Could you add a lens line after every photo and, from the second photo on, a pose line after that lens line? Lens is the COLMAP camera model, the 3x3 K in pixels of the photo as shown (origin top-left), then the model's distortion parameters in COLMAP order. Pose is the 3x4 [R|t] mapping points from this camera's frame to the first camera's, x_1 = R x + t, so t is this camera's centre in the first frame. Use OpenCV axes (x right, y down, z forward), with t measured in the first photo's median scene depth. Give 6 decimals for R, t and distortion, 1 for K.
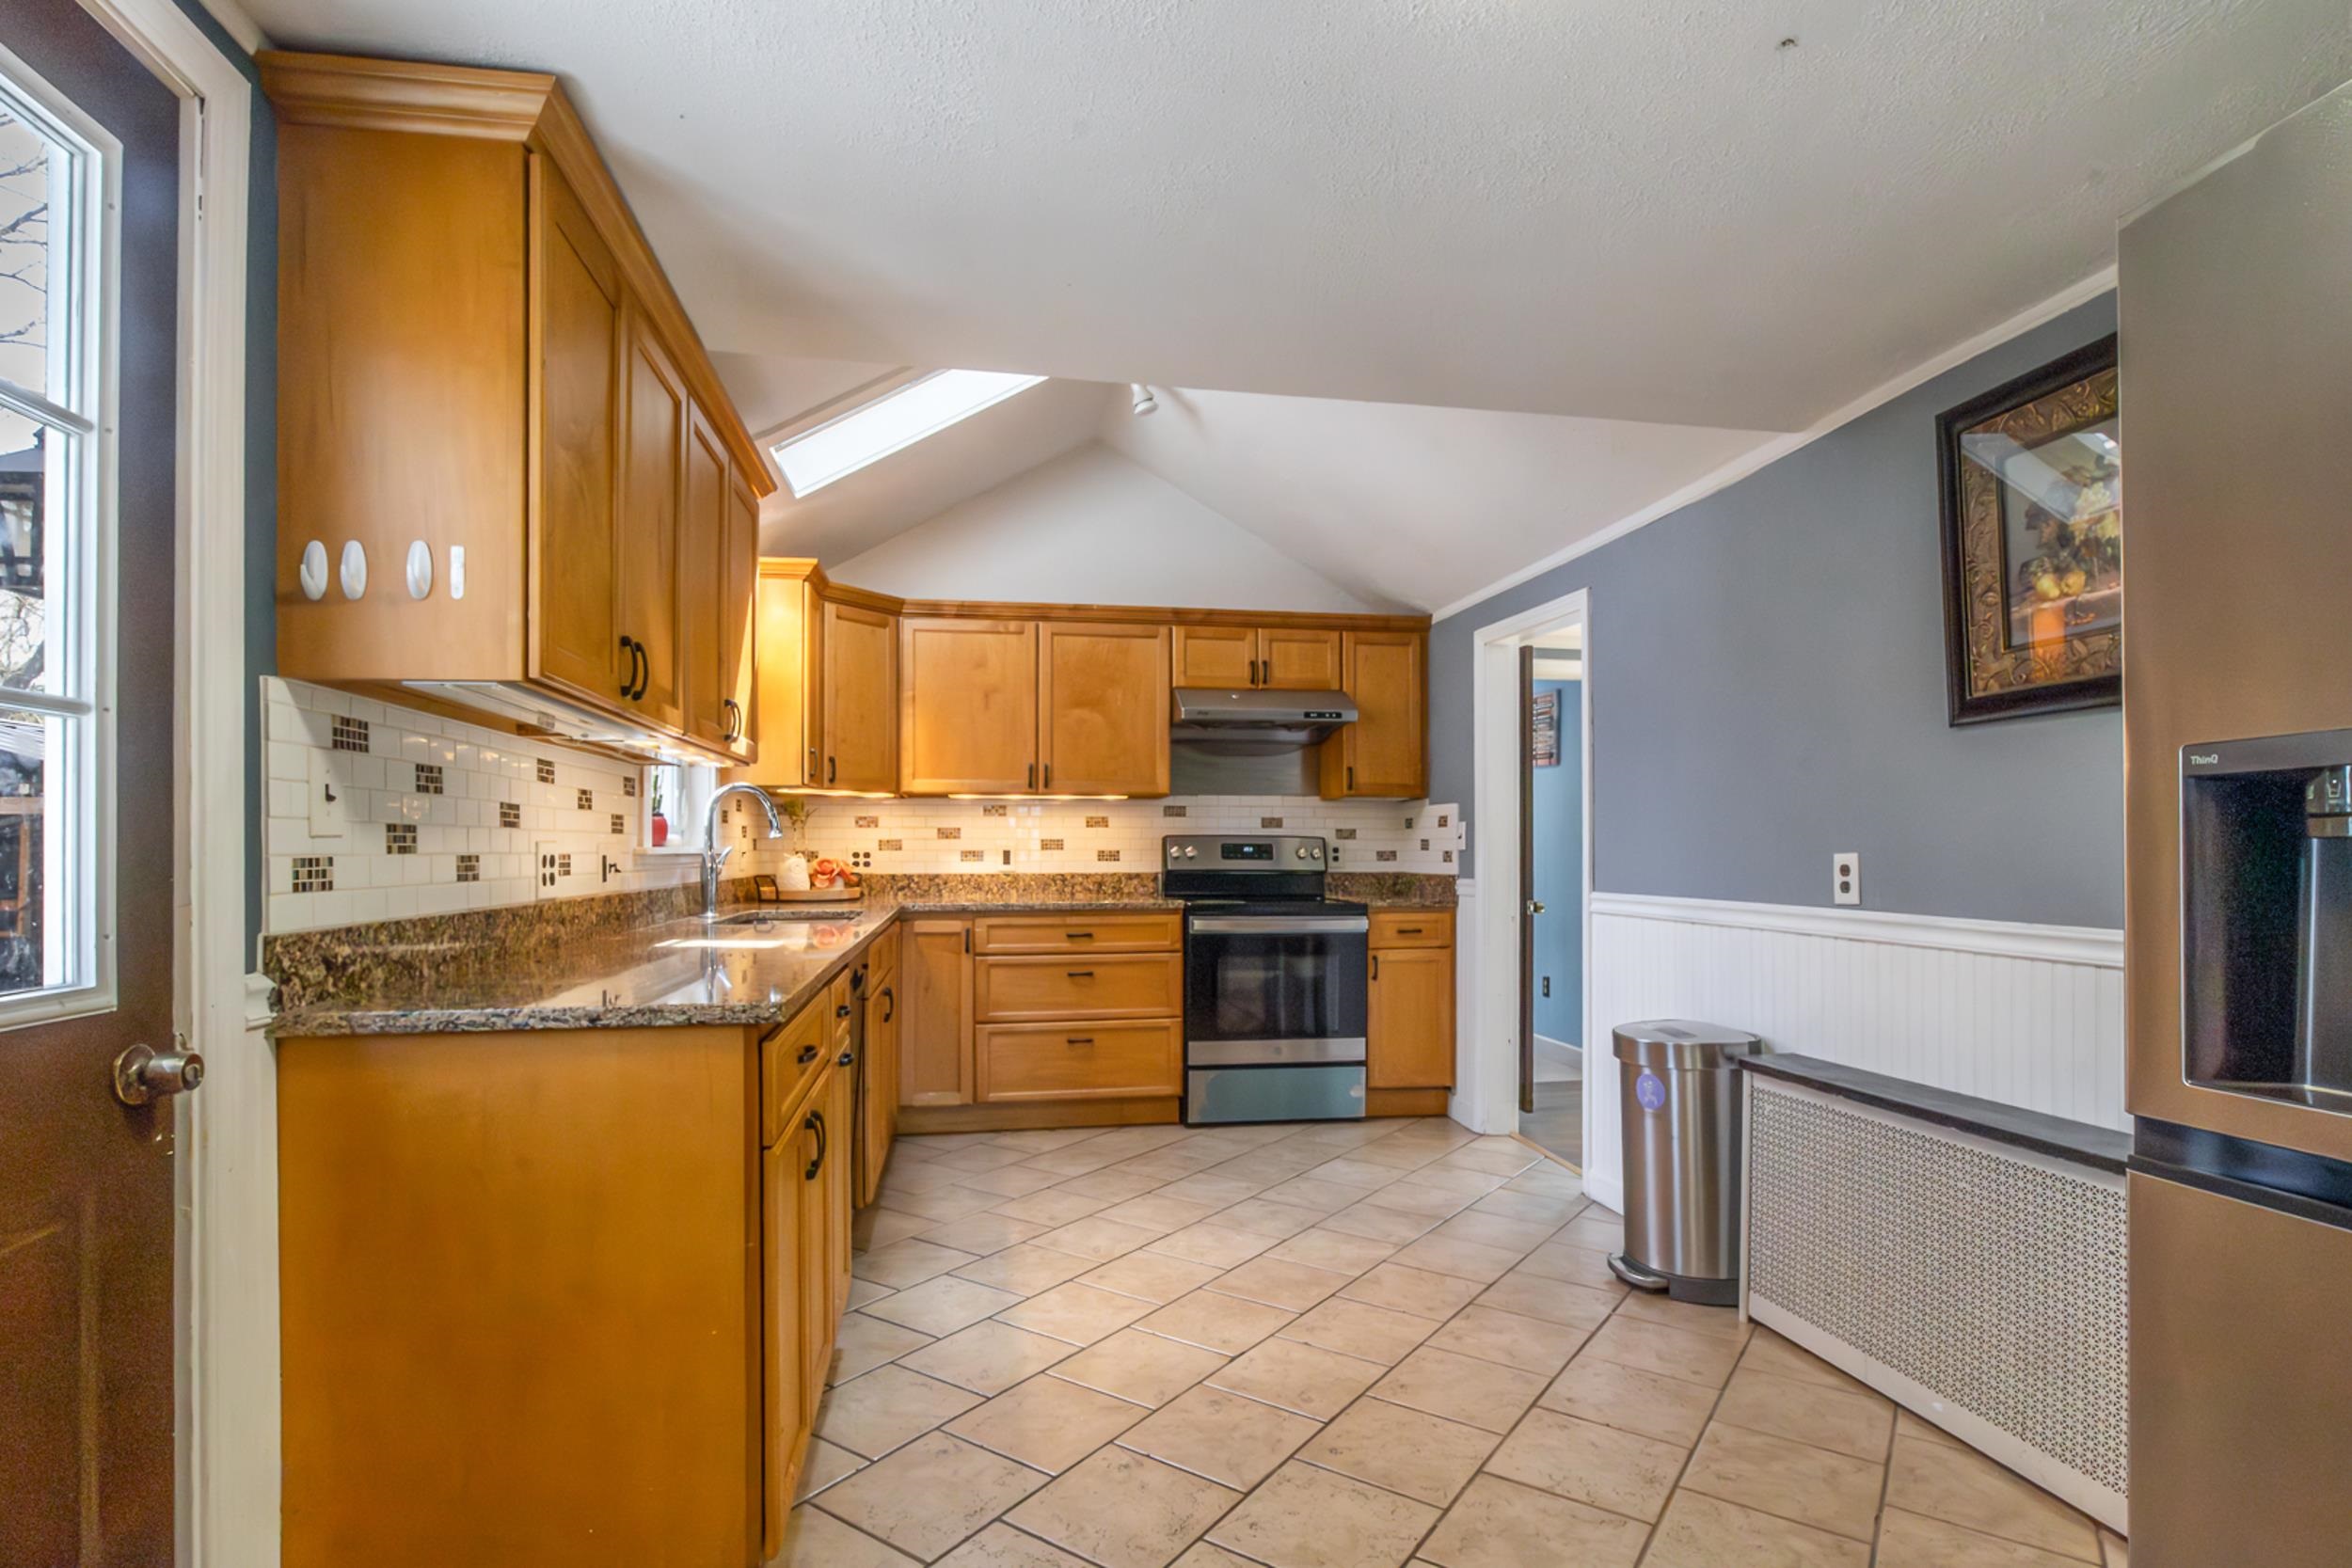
lens RADIAL K [[1167.0, 0, 1175.8], [0, 1167.0, 839.0], [0, 0, 1]] dist [-0.000902, 0.000160]
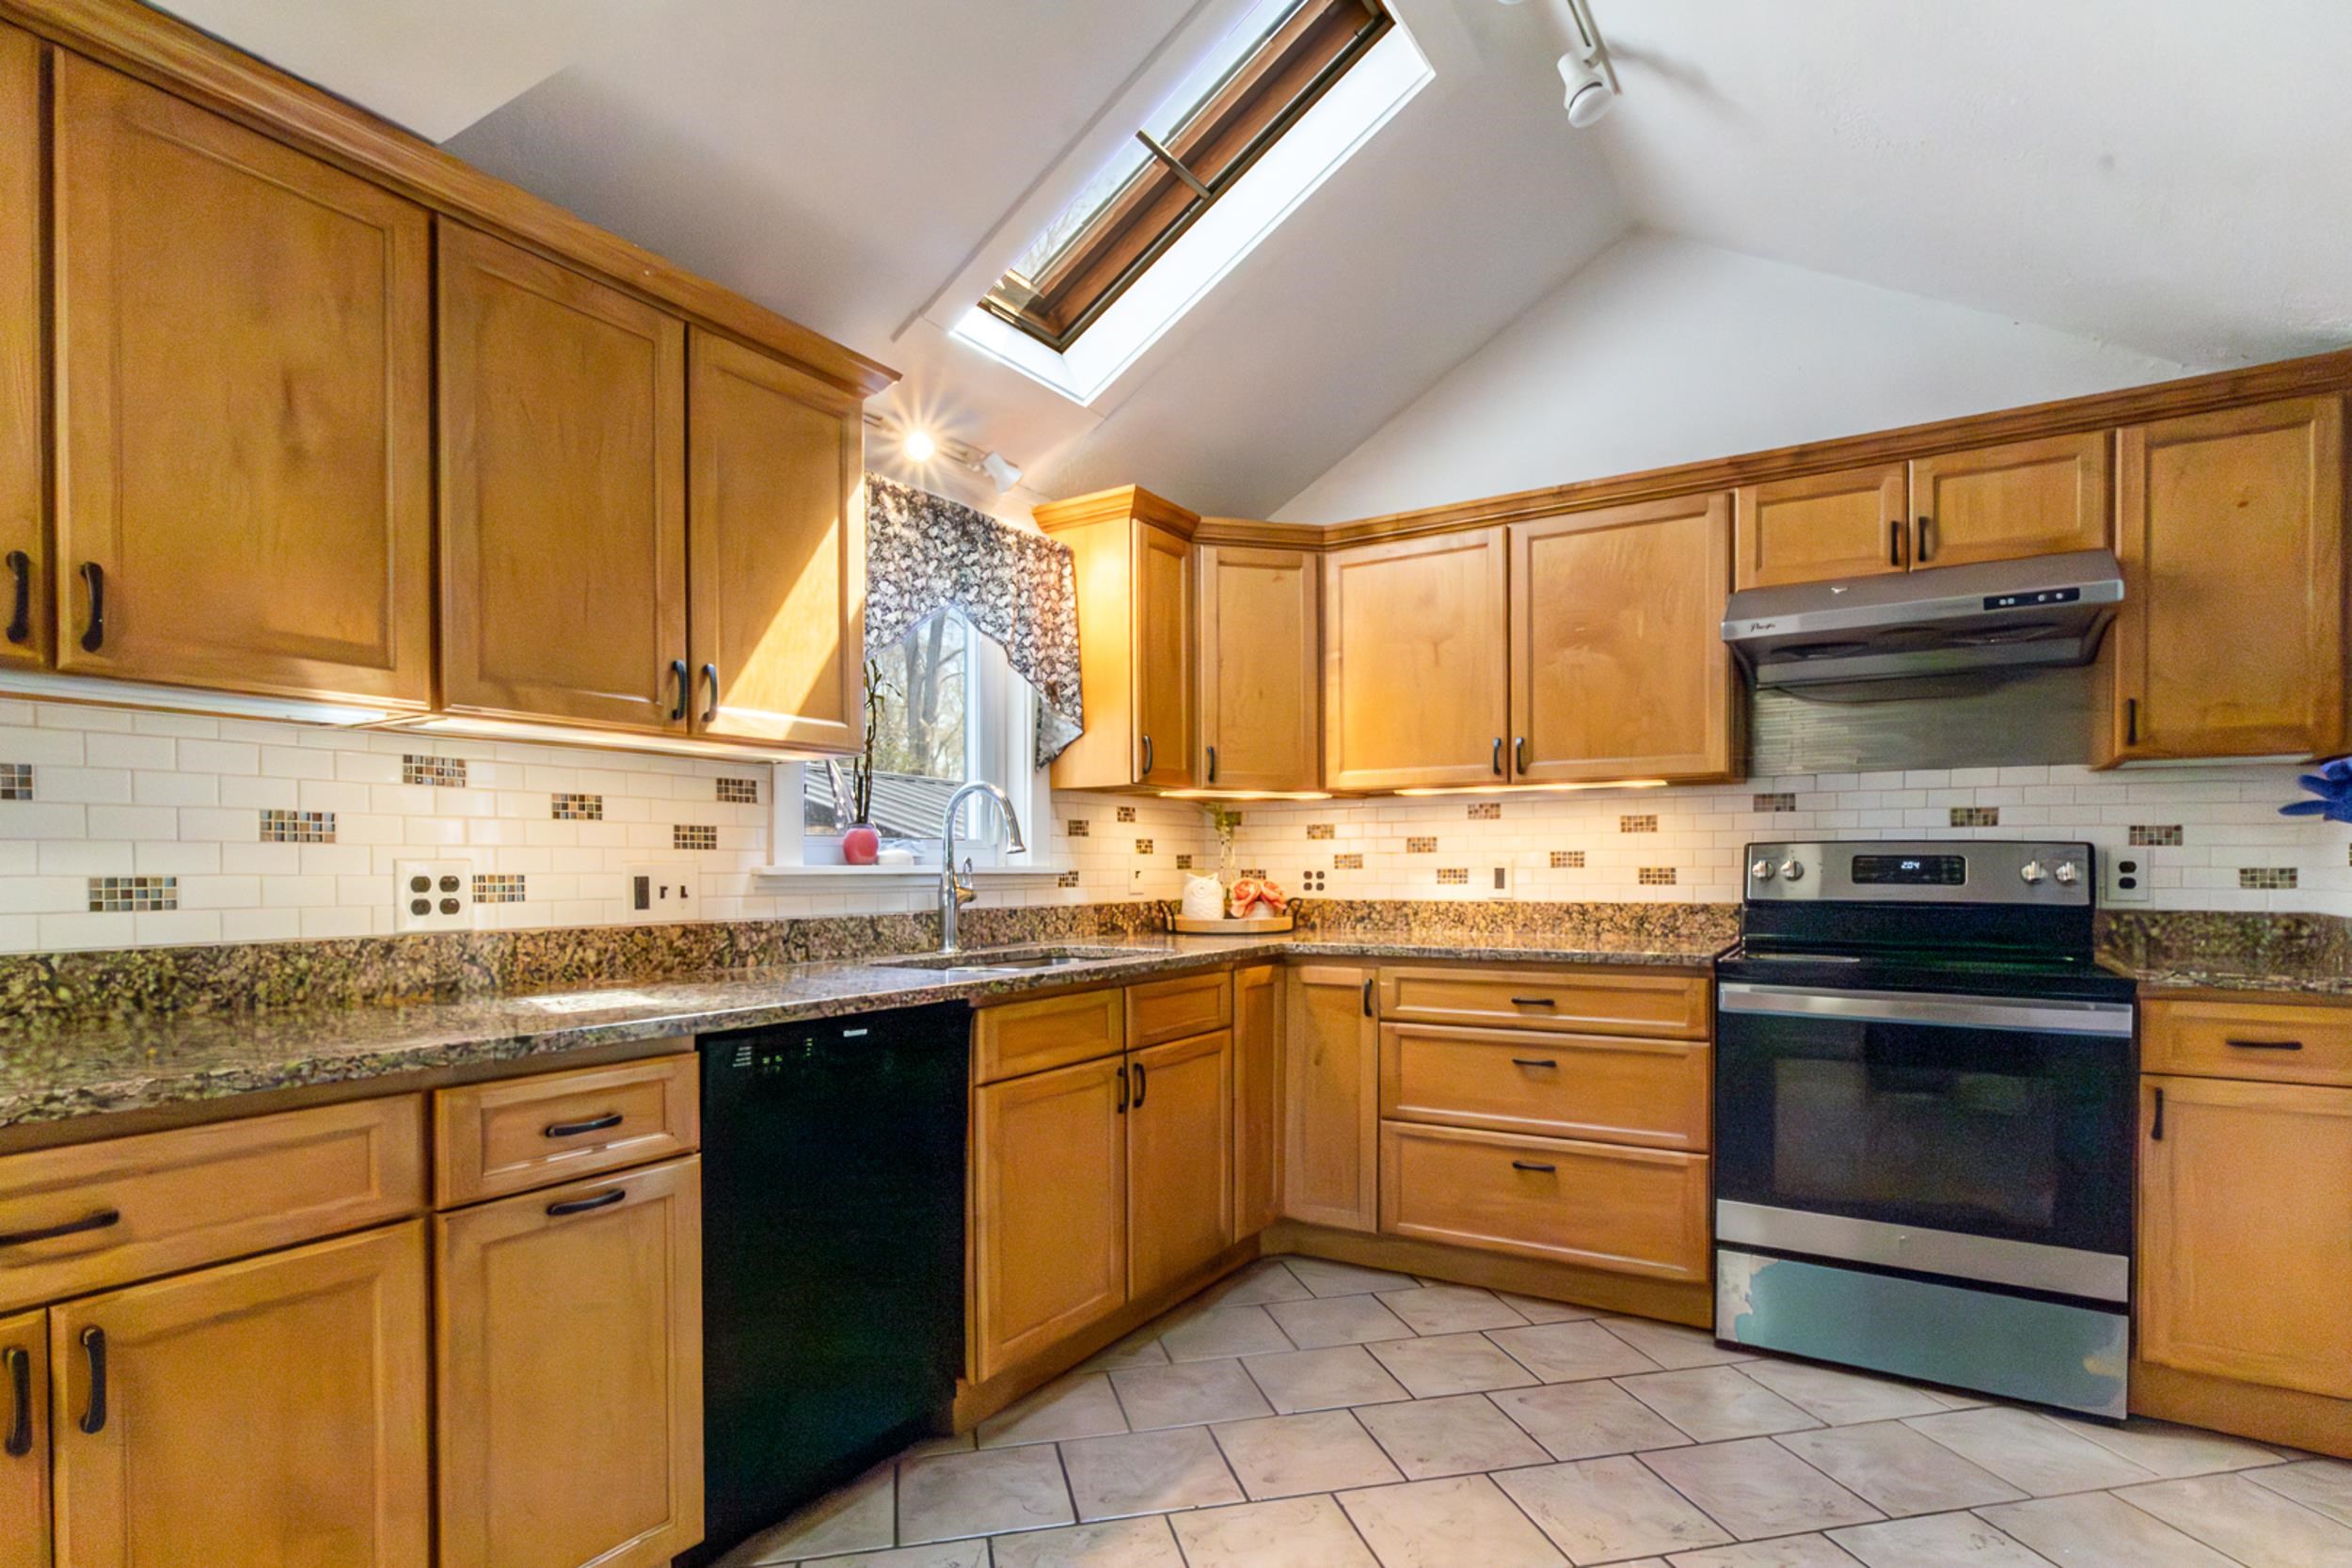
lens RADIAL K [[1180.9, 0, 1178.1], [0, 1180.9, 878.0], [0, 0, 1]] dist [0.003149, 0.001385]
pose [[0.748107, 0.003854, -0.663567, 0.189651], [0.008171, 0.999854, 0.015020, 0.003647], [0.663528, -0.016659, 0.747966, 0.369925]]
